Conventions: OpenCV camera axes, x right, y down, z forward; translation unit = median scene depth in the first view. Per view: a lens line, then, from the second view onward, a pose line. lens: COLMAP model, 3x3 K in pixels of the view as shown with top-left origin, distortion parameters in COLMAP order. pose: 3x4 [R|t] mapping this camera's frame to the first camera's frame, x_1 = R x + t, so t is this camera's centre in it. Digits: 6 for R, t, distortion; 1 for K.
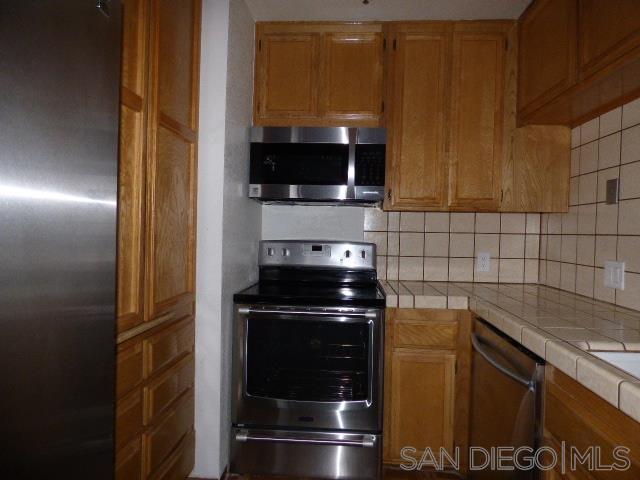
lens RADIAL K [[377.6, 0, 321.2], [0, 377.6, 237.9], [0, 0, 1]] dist [-0.001129, -0.000458]
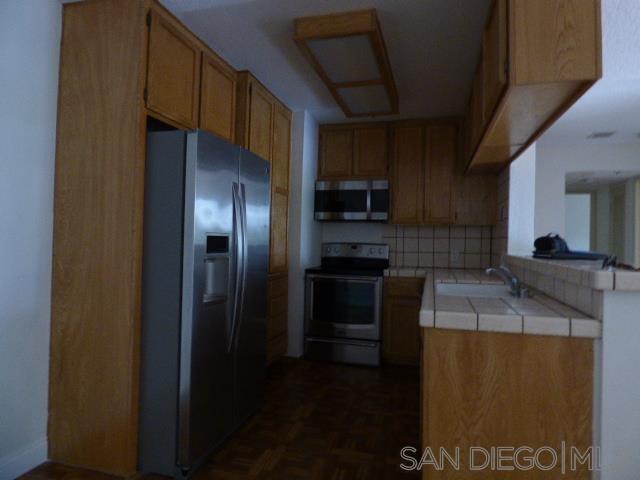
lens RADIAL K [[377.6, 0, 321.2], [0, 377.6, 237.9], [0, 0, 1]] dist [-0.001129, -0.000458]
pose [[0.976883, -0.007204, -0.213652, 0.238747], [0.000619, 0.999523, -0.030872, 0.043108], [0.213772, 0.030026, 0.976422, -0.824189]]
